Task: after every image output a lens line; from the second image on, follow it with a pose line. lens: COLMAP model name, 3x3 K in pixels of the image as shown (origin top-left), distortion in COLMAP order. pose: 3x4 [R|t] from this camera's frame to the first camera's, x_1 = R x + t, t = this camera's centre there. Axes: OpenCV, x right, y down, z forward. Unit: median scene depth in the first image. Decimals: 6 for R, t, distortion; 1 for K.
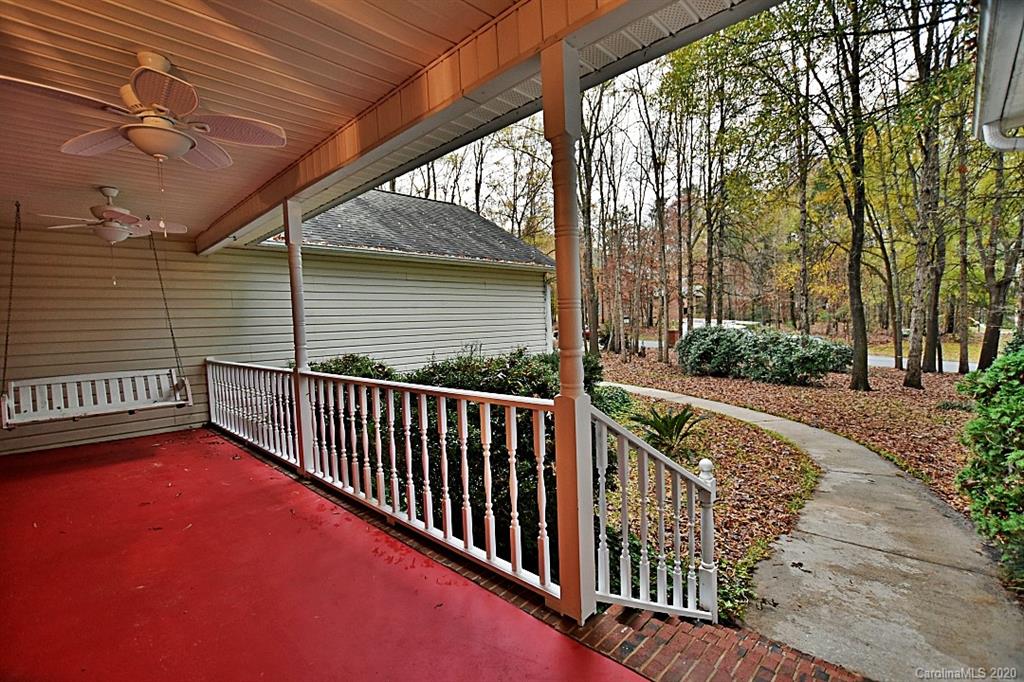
lens RADIAL K [[462.2, 0, 509.5], [0, 462.2, 346.0], [0, 0, 1]] dist [-0.020098, 0.000043]
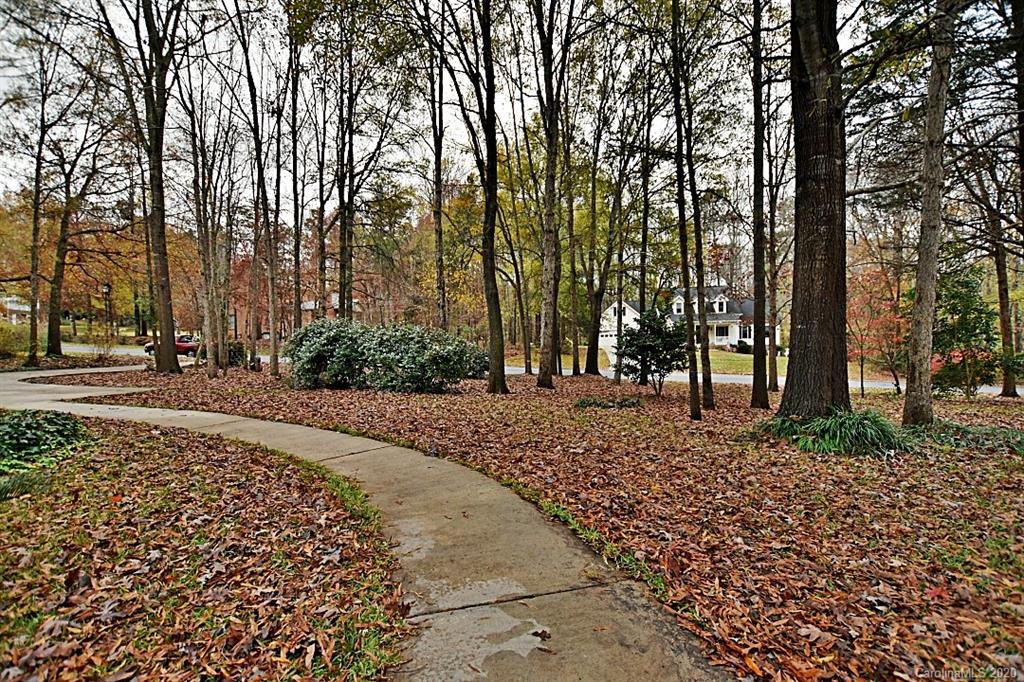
lens RADIAL K [[461.3, 0, 515.3], [0, 461.3, 349.0], [0, 0, 1]] dist [-0.043410, 0.000161]
pose [[0.766443, 0.007073, 0.642274, 0.230596], [0.024499, 0.998890, -0.040236, 0.044768], [-0.641845, 0.046573, 0.765419, 0.304267]]
